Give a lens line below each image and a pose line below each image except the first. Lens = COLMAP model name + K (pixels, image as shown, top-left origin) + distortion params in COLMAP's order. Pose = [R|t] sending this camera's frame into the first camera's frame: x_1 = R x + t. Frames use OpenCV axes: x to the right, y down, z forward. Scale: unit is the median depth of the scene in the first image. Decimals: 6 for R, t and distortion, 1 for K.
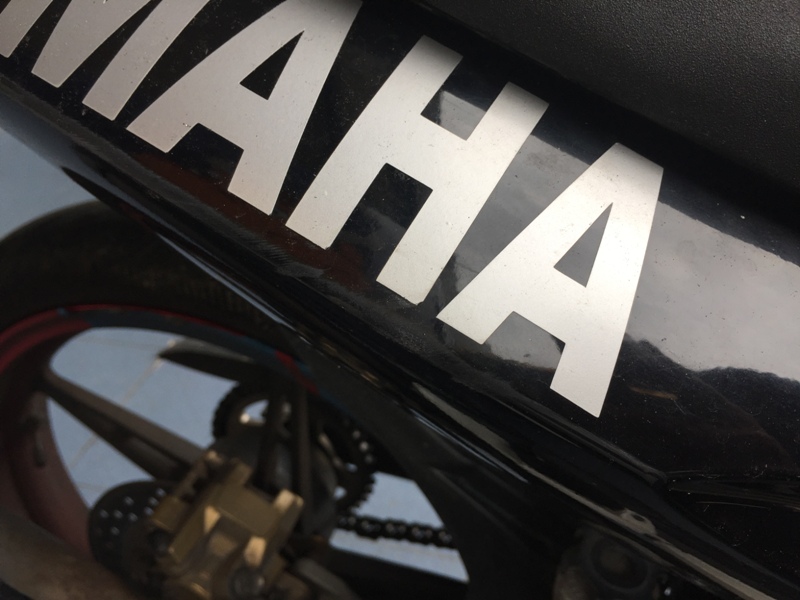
lens RADIAL K [[687.3, 0, 398.3], [0, 687.3, 297.2], [0, 0, 1]] dist [0.065483, -0.118169]
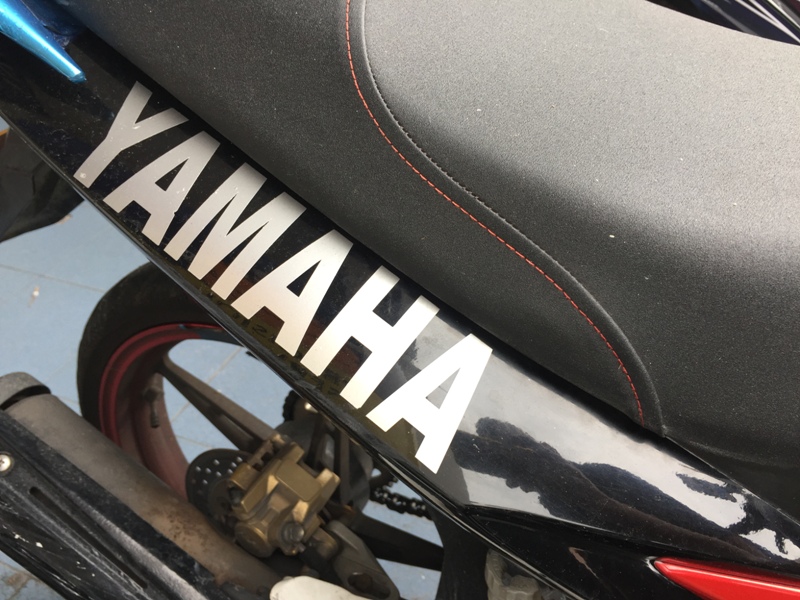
lens RADIAL K [[682.3, 0, 402.9], [0, 682.3, 299.5], [0, 0, 1]] dist [0.059837, -0.092838]
pose [[0.988481, 0.092595, -0.119713, 0.120326], [-0.087691, 0.995103, 0.045612, -0.134645], [0.123350, -0.034589, 0.991760, -0.322942]]
